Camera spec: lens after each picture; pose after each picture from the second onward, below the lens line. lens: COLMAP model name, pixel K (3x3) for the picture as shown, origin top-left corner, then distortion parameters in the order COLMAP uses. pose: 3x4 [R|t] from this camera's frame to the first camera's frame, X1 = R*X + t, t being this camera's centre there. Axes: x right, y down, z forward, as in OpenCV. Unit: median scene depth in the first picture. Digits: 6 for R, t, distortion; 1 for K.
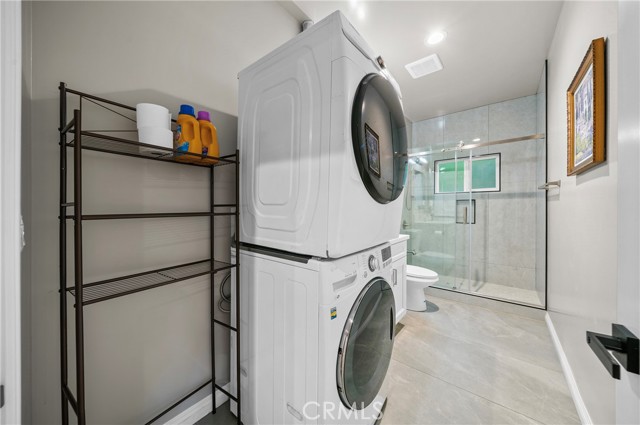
lens RADIAL K [[220.5, 0, 319.5], [0, 220.5, 216.7], [0, 0, 1]] dist [-0.000518, -0.000006]
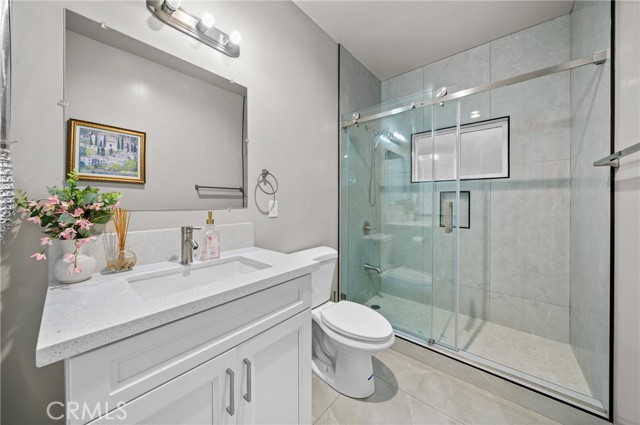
lens RADIAL K [[221.8, 0, 319.3], [0, 221.8, 209.3], [0, 0, 1]] dist [-0.000992, 0.000103]
pose [[0.999957, 0.005433, -0.007460, 0.279421], [-0.005494, 0.999951, -0.008199, -0.016870], [0.007415, 0.008240, 0.999939, 0.358880]]
